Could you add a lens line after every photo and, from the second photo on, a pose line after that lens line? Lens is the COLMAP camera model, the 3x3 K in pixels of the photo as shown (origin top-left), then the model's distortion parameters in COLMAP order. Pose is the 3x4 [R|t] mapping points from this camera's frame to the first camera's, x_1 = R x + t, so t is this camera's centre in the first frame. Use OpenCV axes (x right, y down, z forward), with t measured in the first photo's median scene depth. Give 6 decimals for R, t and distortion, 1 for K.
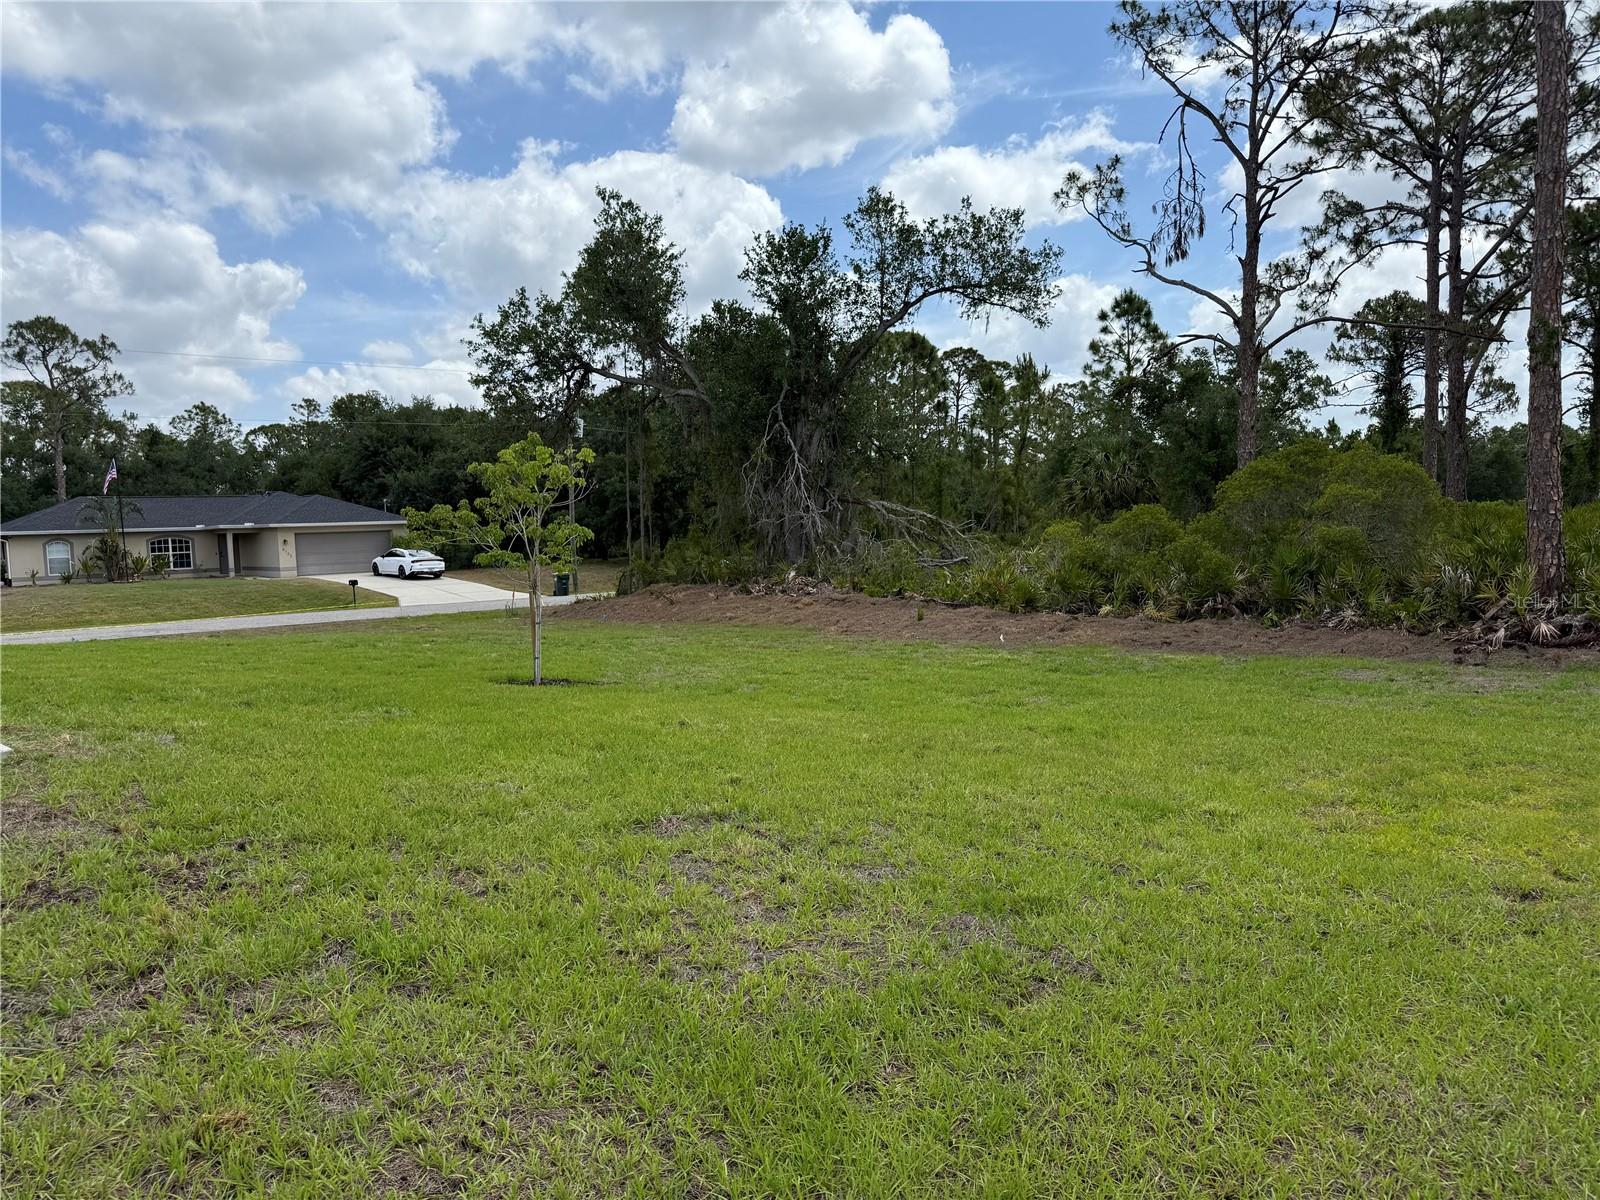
lens RADIAL K [[1132.6, 0, 796.7], [0, 1132.6, 601.7], [0, 0, 1]] dist [0.090596, -0.123712]
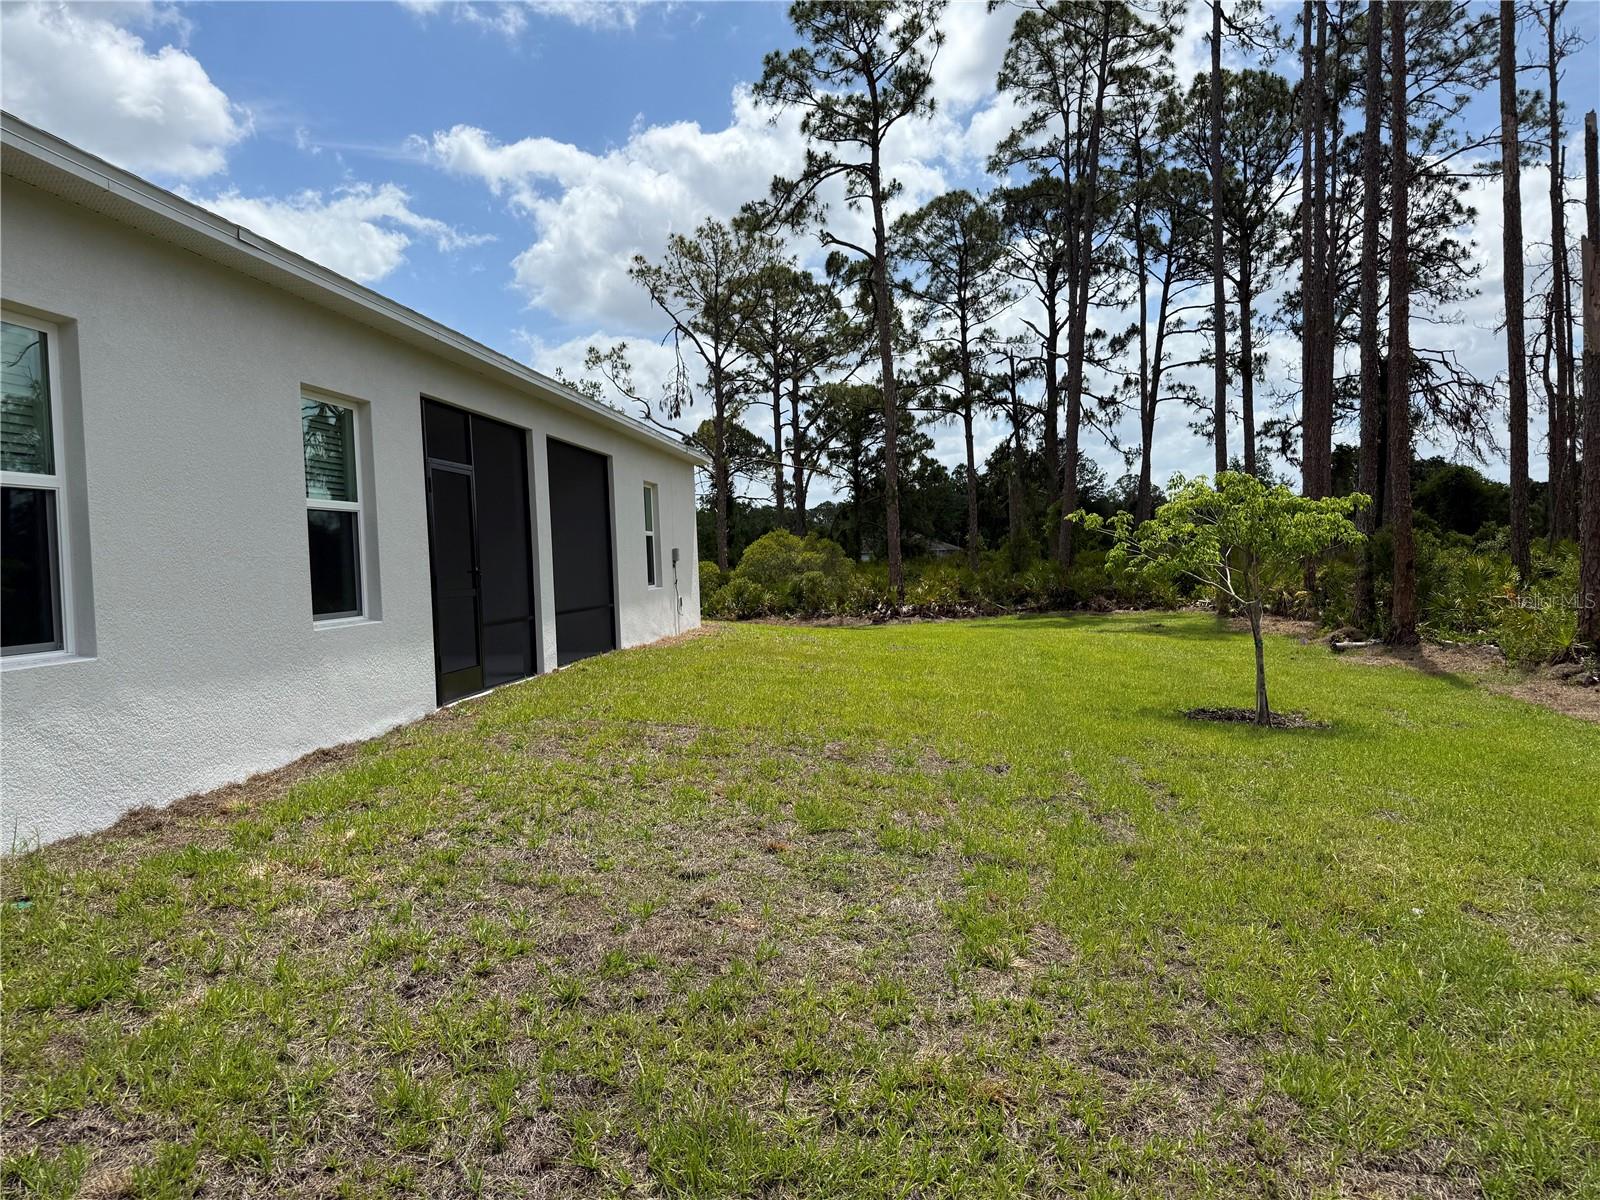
lens RADIAL K [[1132.6, 0, 796.7], [0, 1132.6, 601.7], [0, 0, 1]] dist [0.090596, -0.123712]
pose [[0.829127, -0.013701, 0.558893, -0.221509], [0.045574, 0.998029, -0.043145, 0.024791], [-0.557200, 0.061244, 0.828117, -0.223264]]
